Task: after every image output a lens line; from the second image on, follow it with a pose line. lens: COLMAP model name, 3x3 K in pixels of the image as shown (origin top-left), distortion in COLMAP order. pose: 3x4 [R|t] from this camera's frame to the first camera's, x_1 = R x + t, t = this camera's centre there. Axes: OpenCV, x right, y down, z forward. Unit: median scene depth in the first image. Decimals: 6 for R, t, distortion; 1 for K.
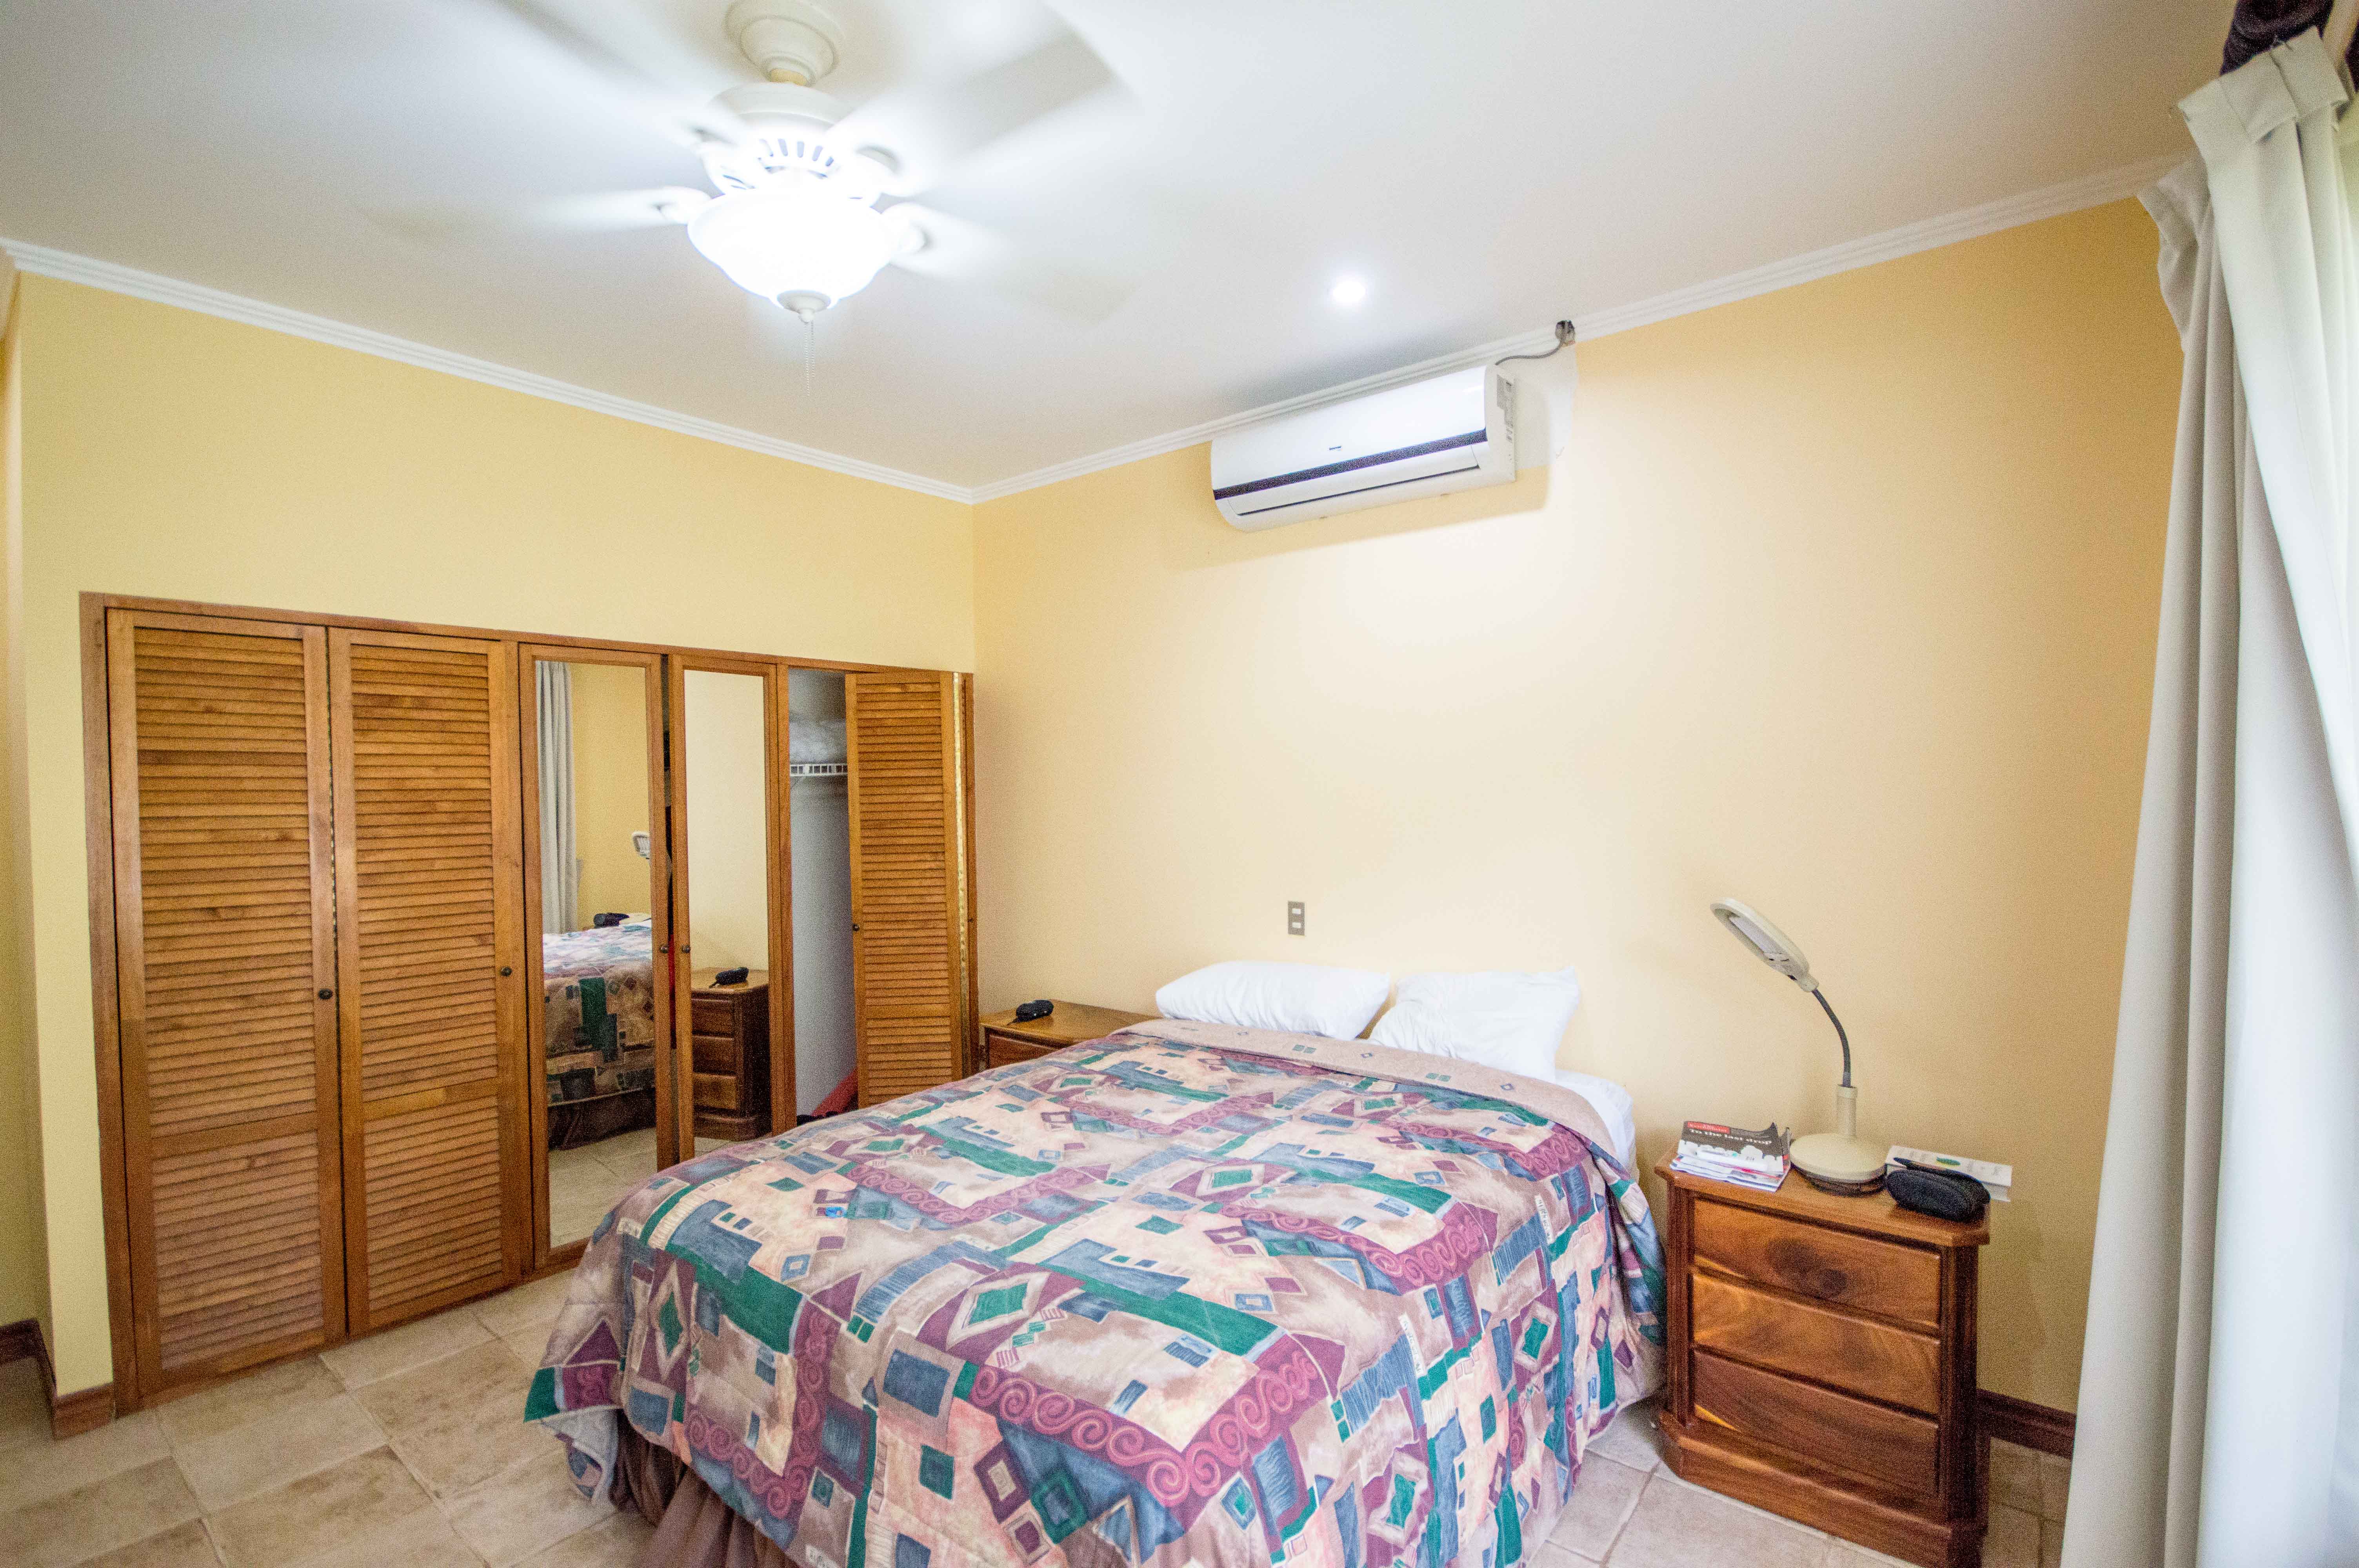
lens RADIAL K [[1053.9, 0, 1195.4], [0, 1053.9, 801.5], [0, 0, 1]] dist [0.003563, -0.005714]
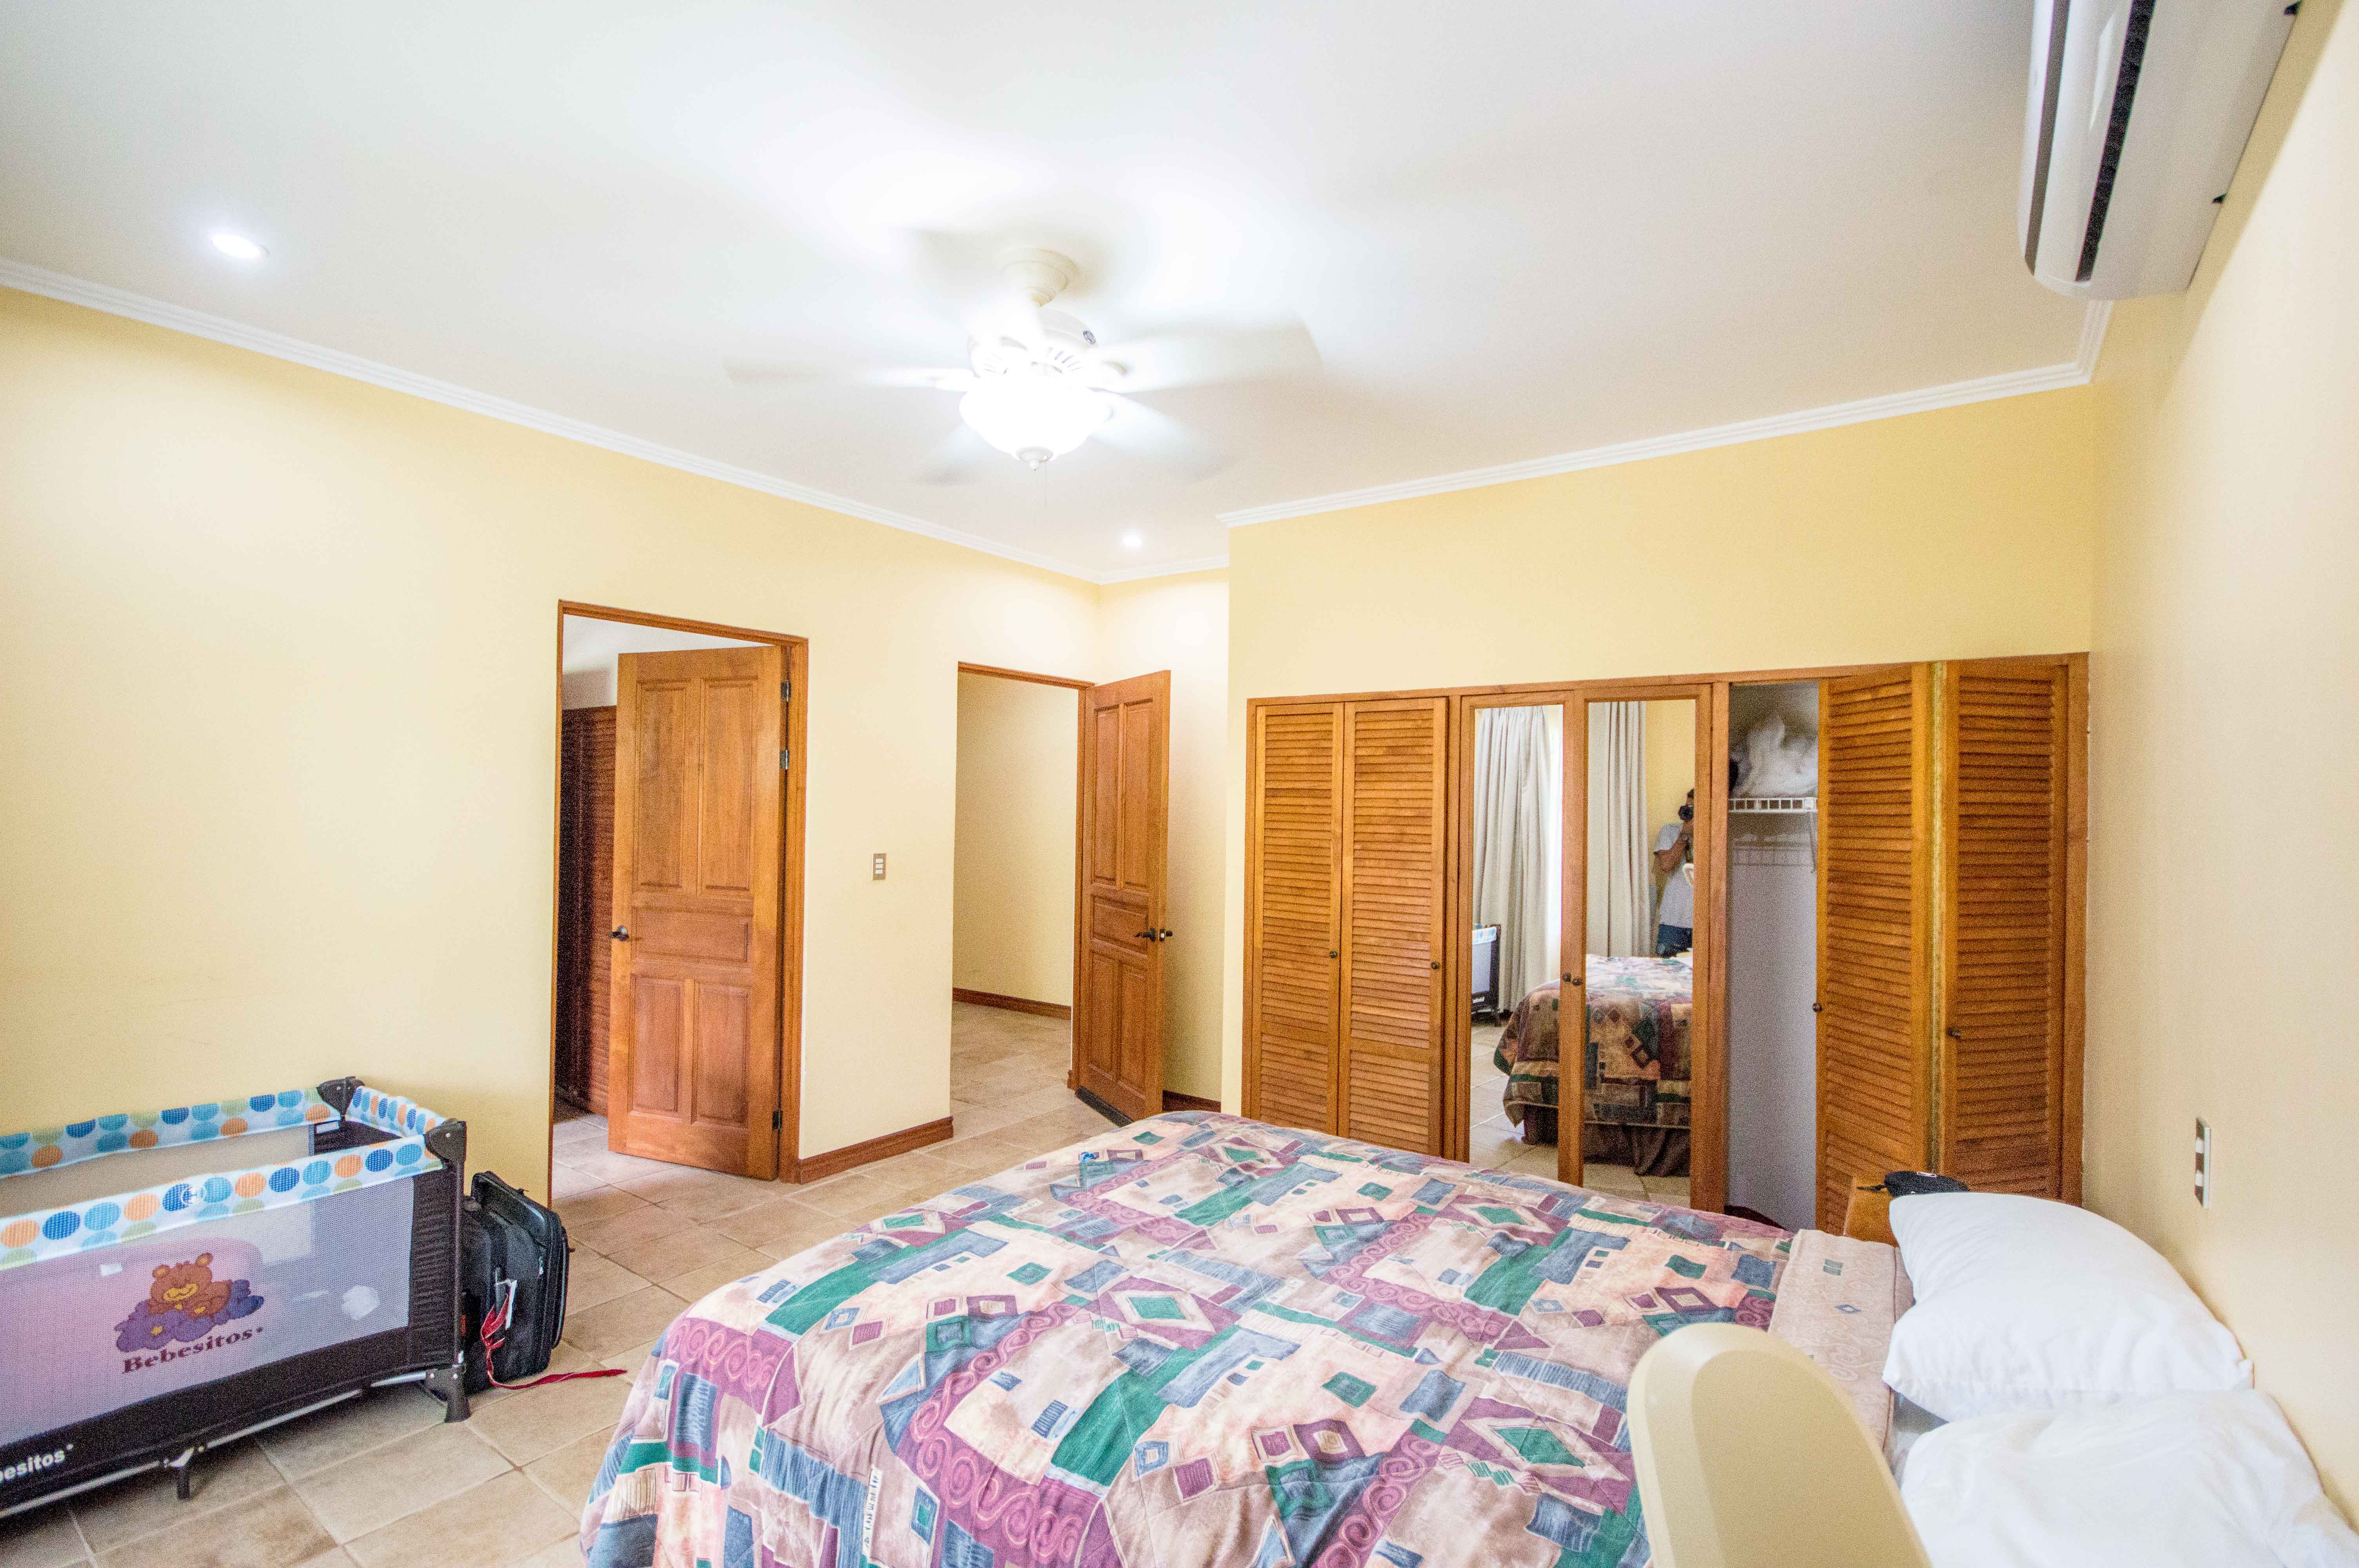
lens RADIAL K [[1053.9, 0, 1171.4], [0, 1053.9, 775.8], [0, 0, 1]] dist [0.003563, -0.005714]
pose [[0.048814, -0.026027, -0.998469, 0.734581], [-0.042735, 0.998691, -0.028122, -0.016489], [0.997893, 0.044043, 0.047637, 0.840840]]
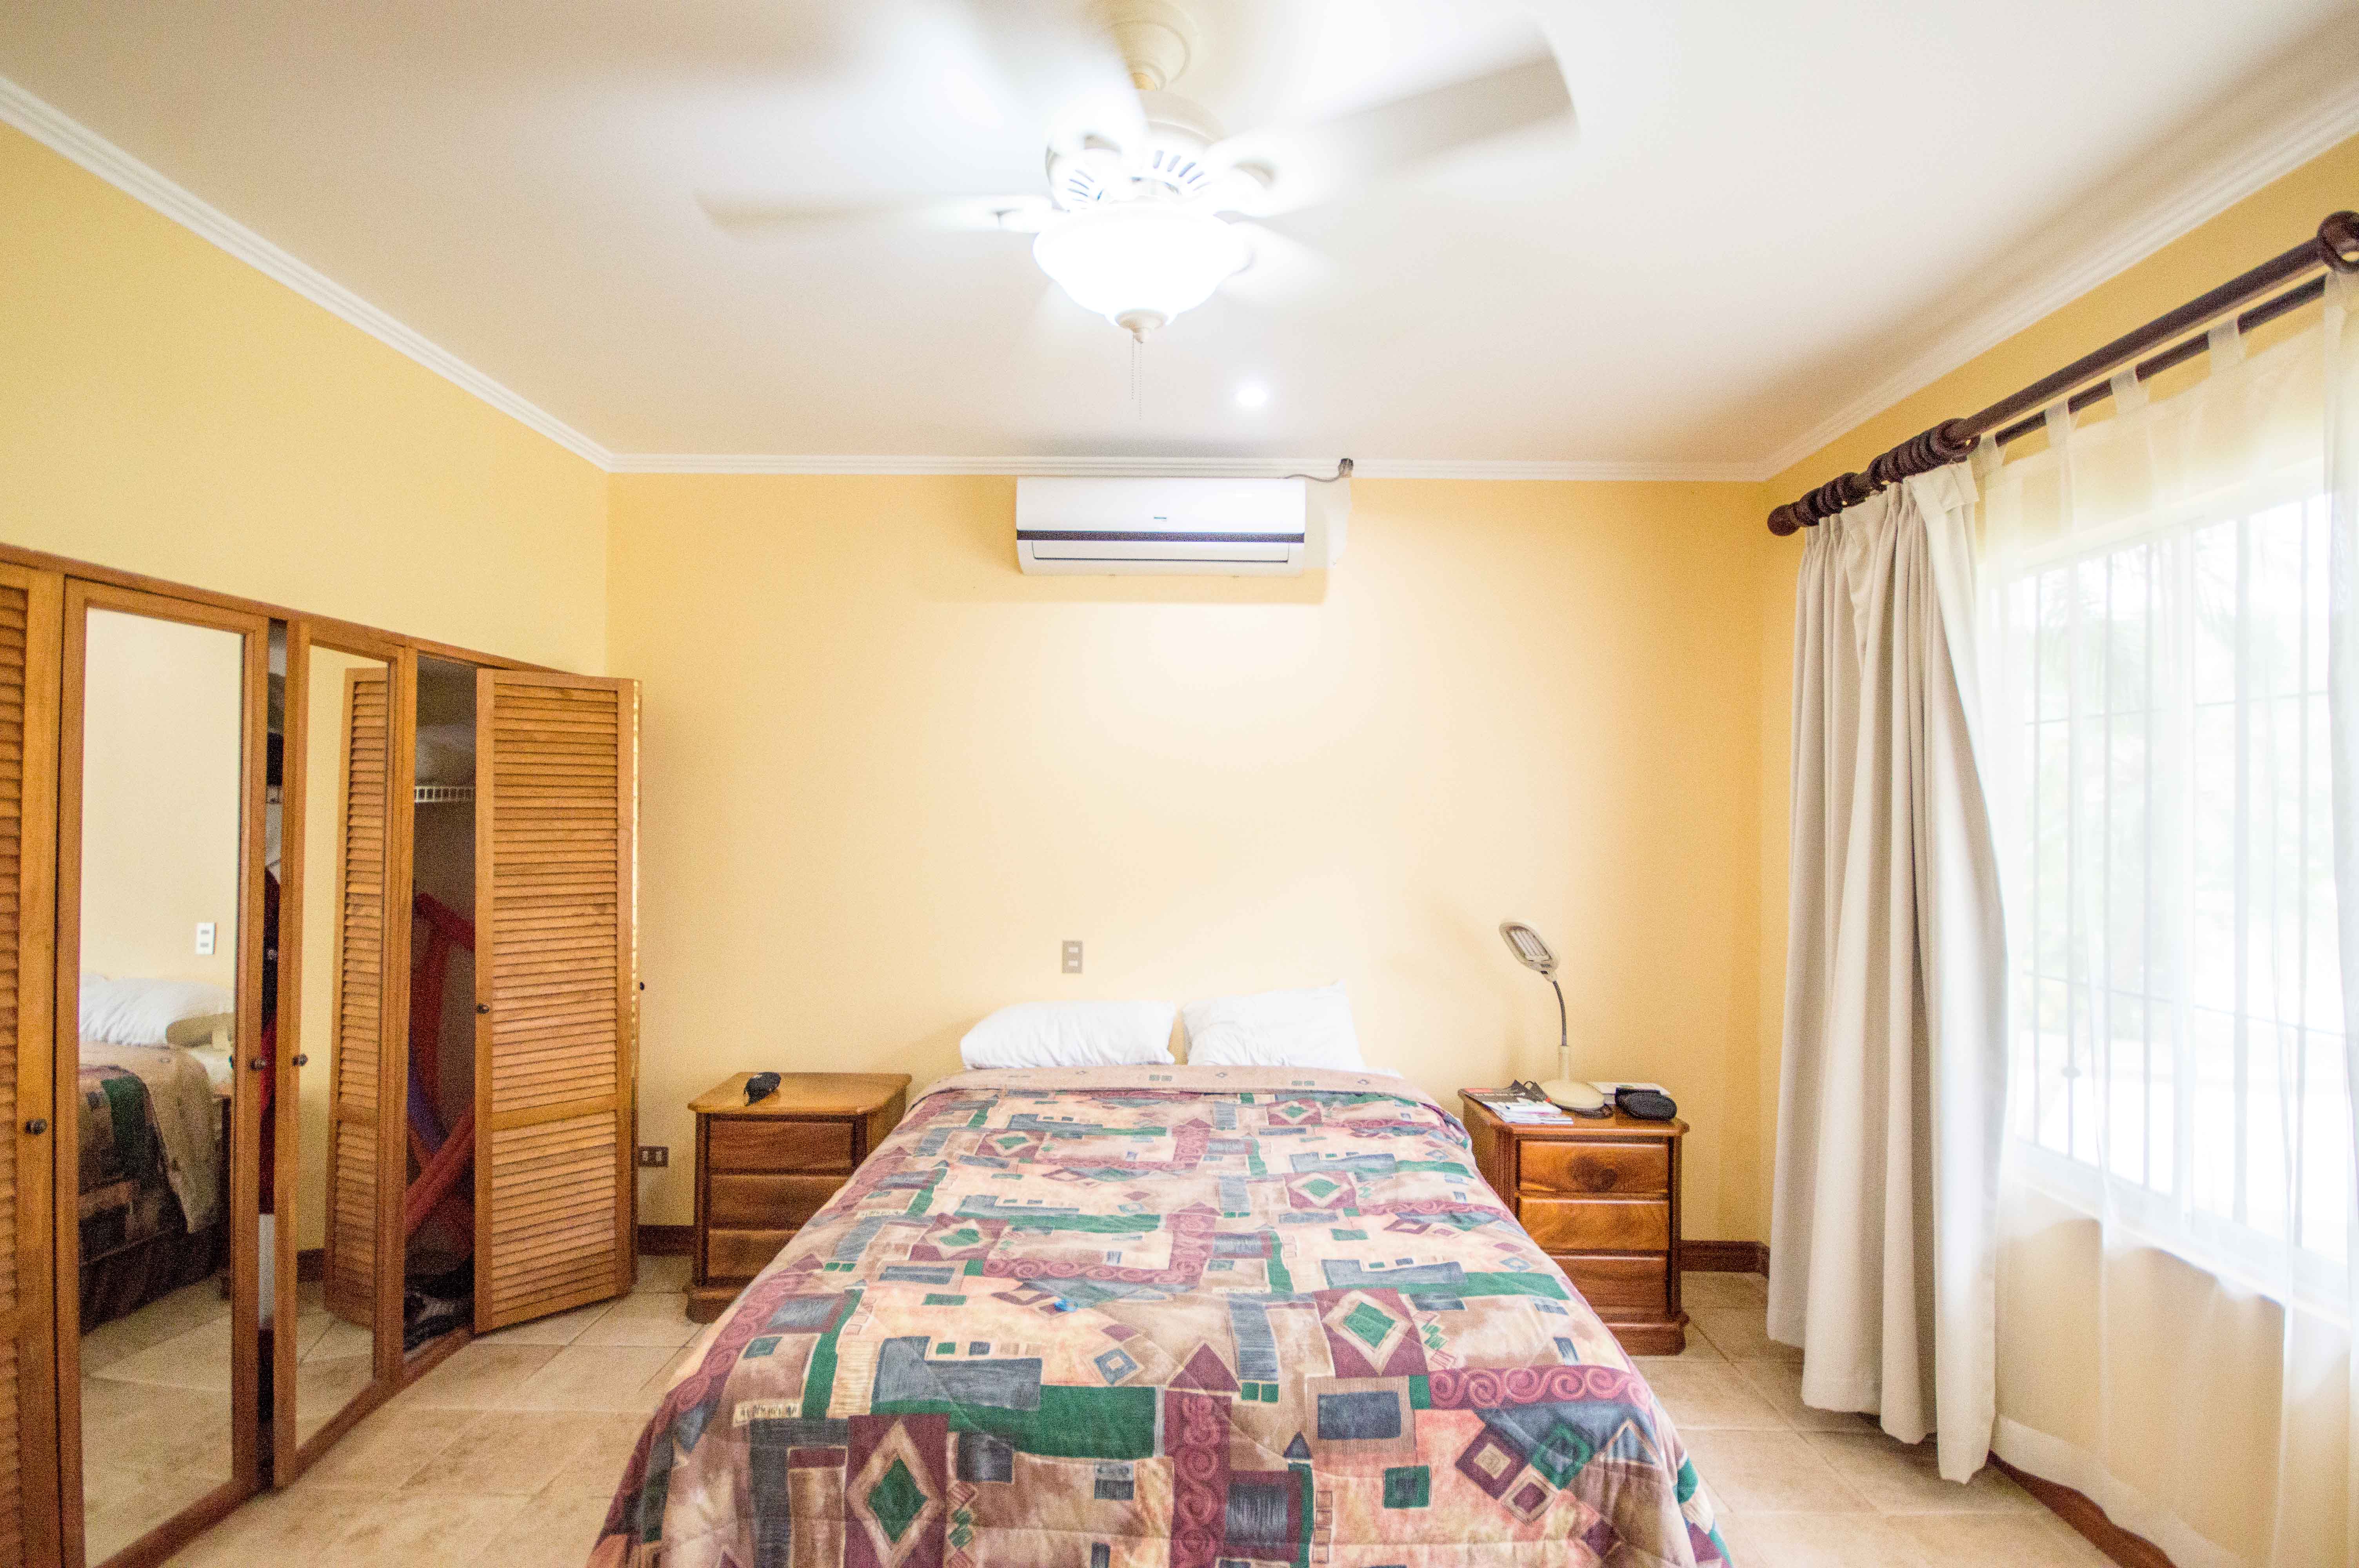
lens RADIAL K [[1053.9, 0, 1177.2], [0, 1053.9, 807.3], [0, 0, 1]] dist [0.003563, -0.005714]
pose [[0.786440, 0.025095, 0.617157, -0.692294], [-0.008283, 0.999513, -0.030088, -0.007164], [-0.617611, 0.018551, 0.786265, 0.189346]]
